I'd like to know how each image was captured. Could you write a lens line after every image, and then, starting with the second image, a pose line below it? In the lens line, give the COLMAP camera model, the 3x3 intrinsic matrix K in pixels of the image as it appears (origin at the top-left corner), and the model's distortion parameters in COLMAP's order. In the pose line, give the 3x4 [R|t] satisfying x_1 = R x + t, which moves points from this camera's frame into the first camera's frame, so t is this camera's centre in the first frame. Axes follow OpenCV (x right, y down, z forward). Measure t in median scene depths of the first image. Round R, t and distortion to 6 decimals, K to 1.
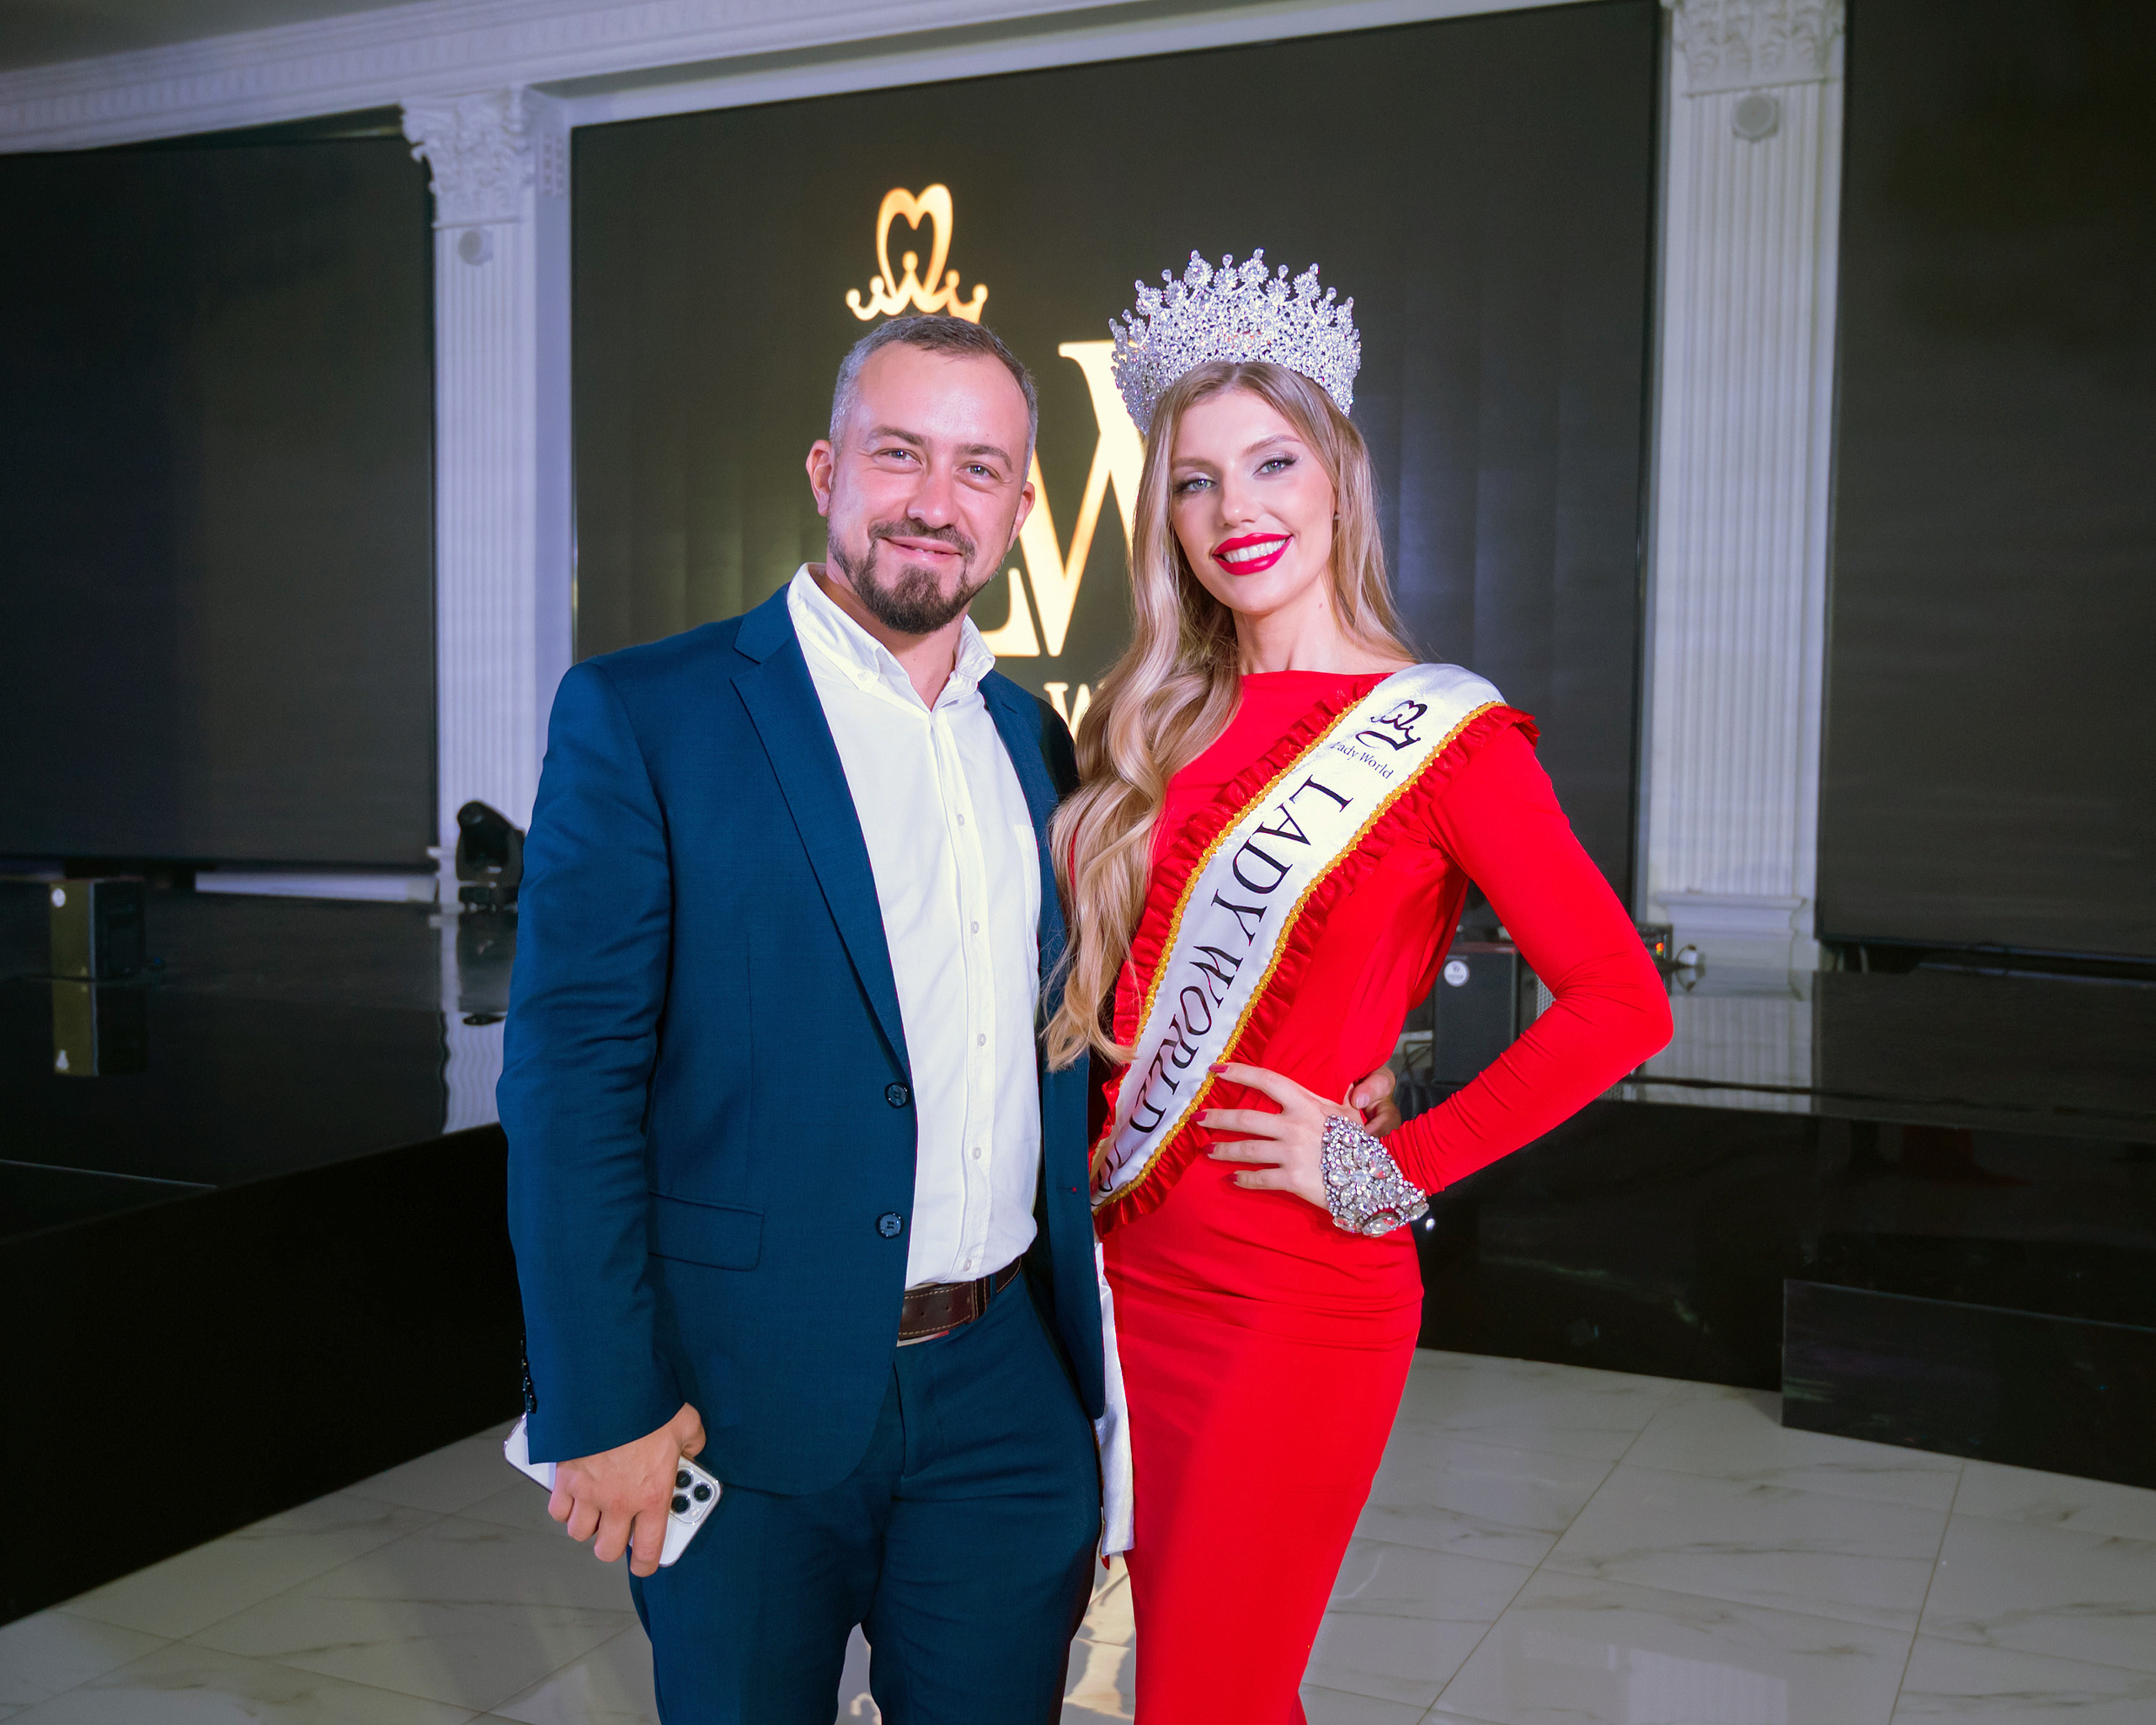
lens RADIAL K [[2290.4, 0, 1136.8], [0, 2290.4, 844.7], [0, 0, 1]] dist [-0.017198, 0.000000]
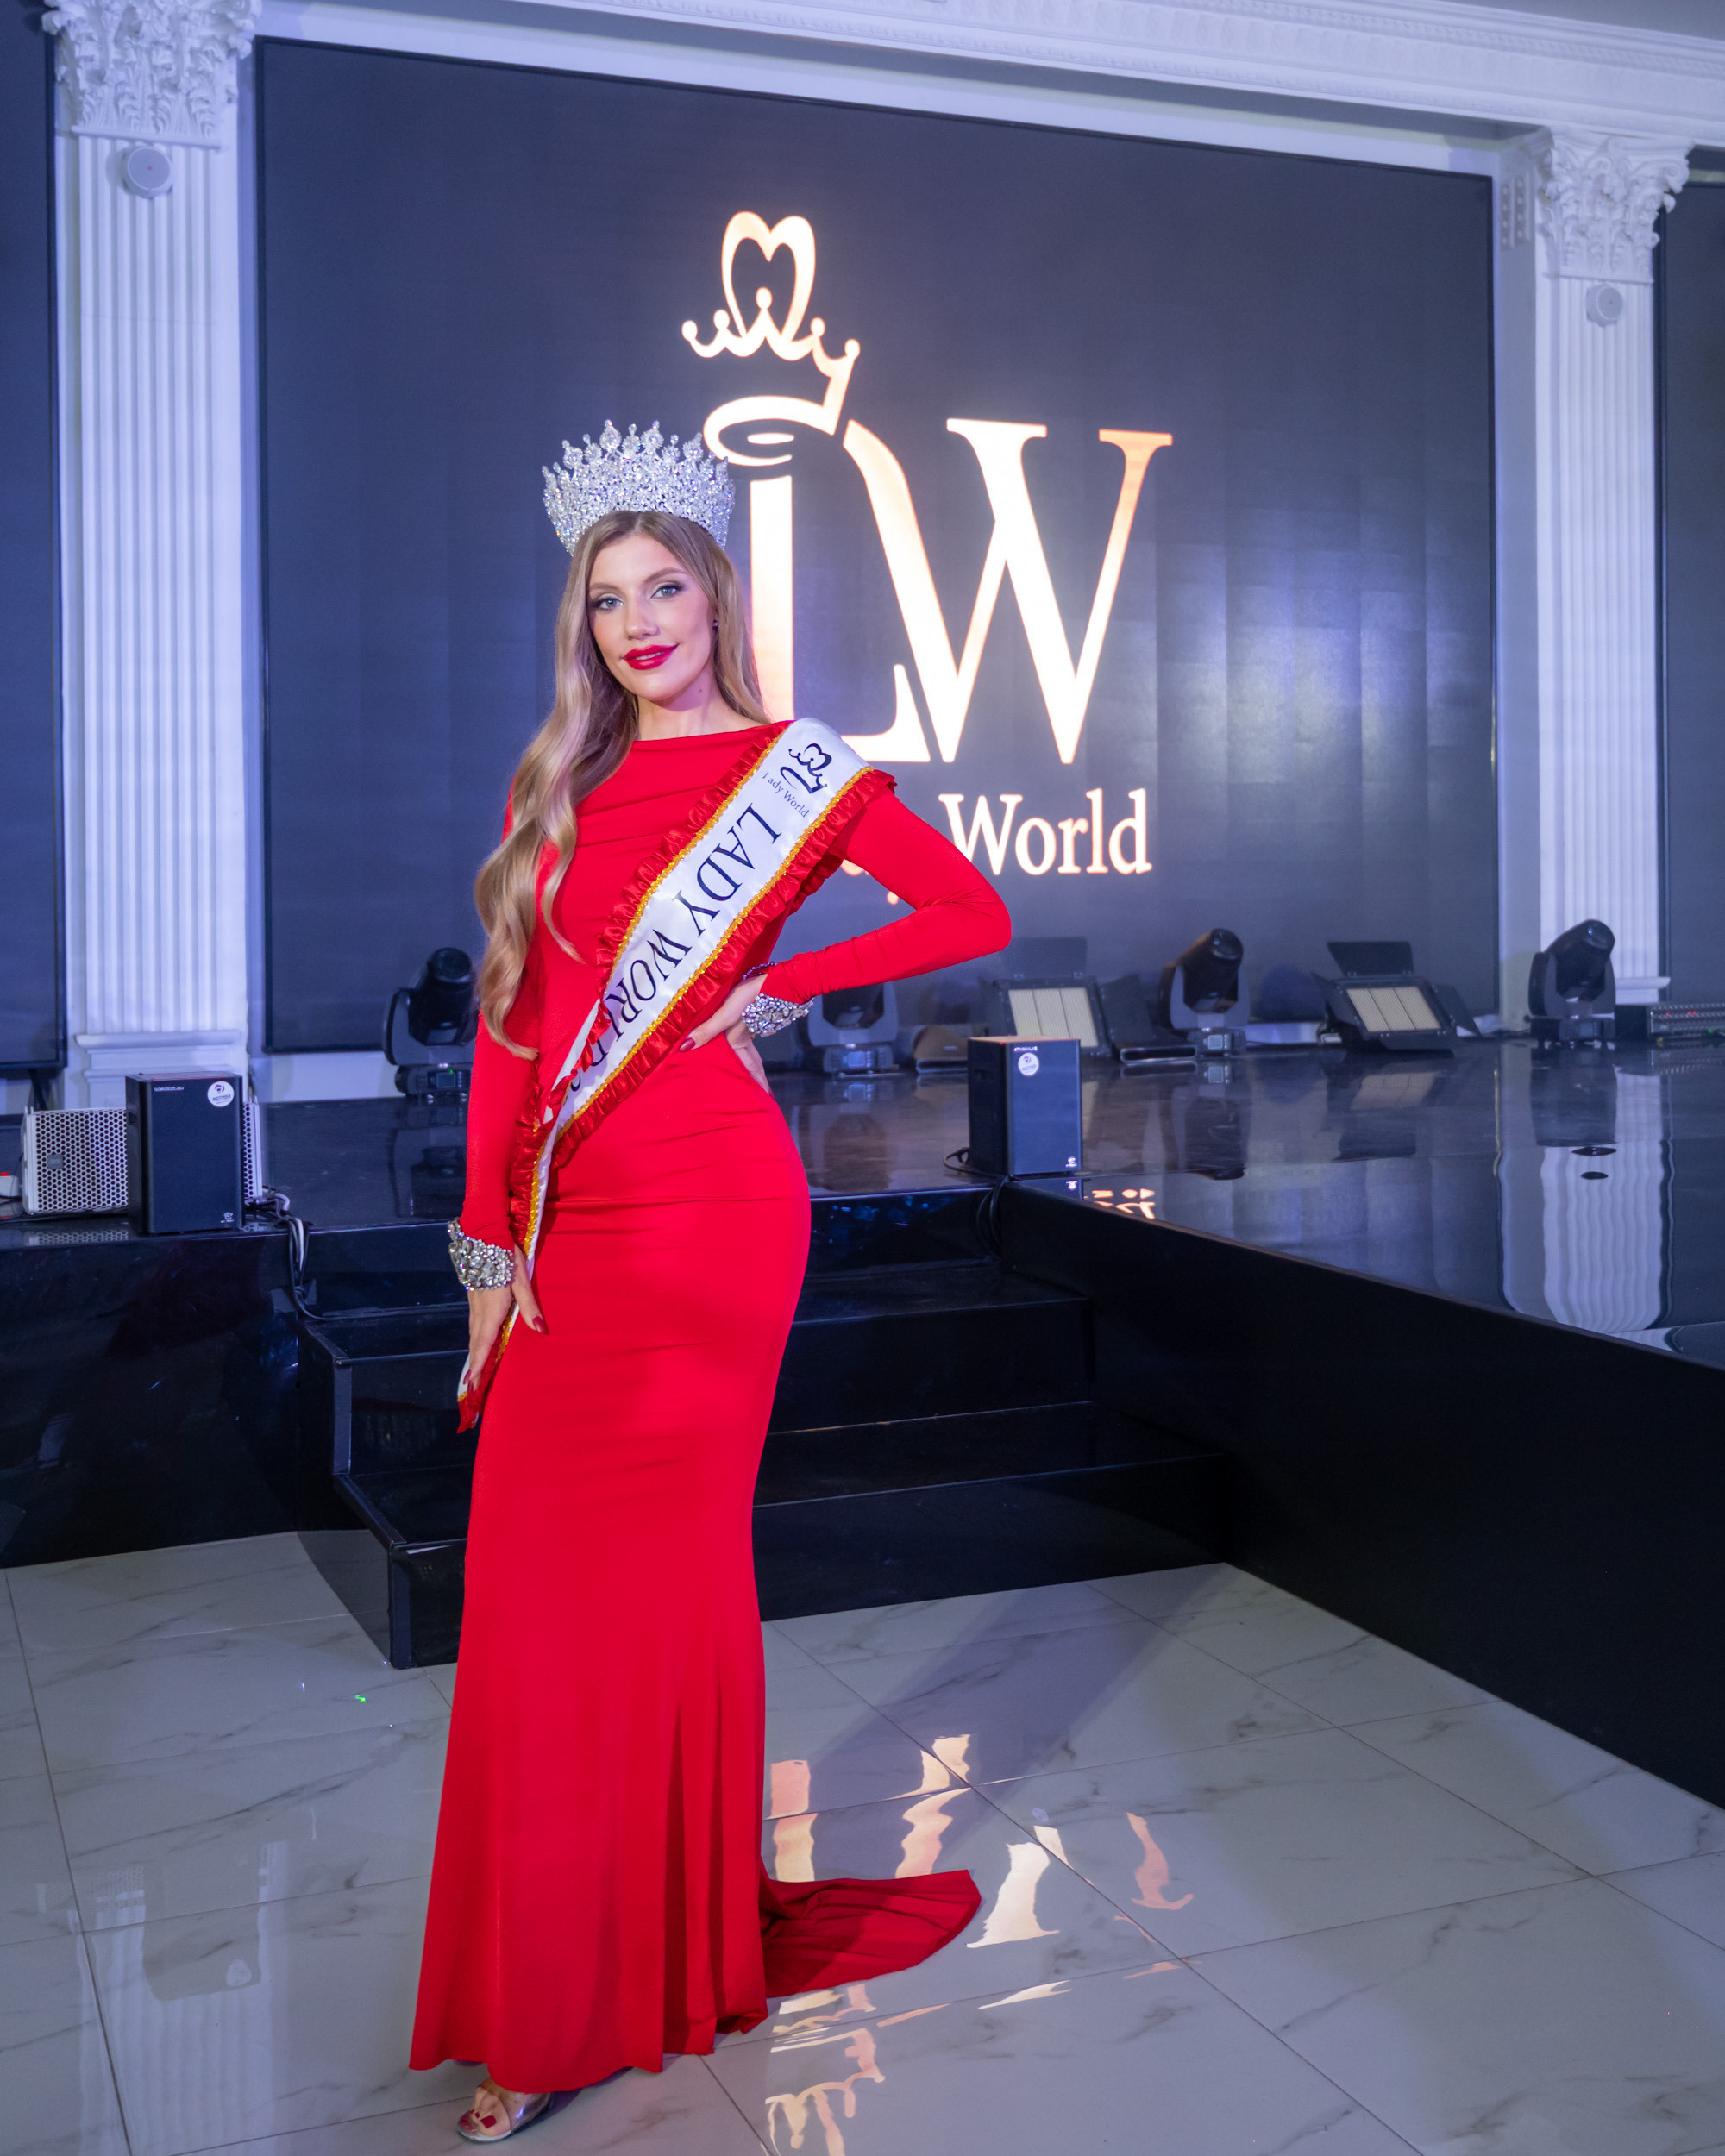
lens RADIAL K [[2468.8, 0, 854.4], [0, 2468.8, 858.4], [0, 0, 1]] dist [-0.000330, 0.000000]
pose [[0.686442, -0.017830, 0.726966, -0.750923], [0.051693, 0.998367, -0.024324, -0.022338], [-0.725345, 0.054277, 0.686242, 0.356320]]
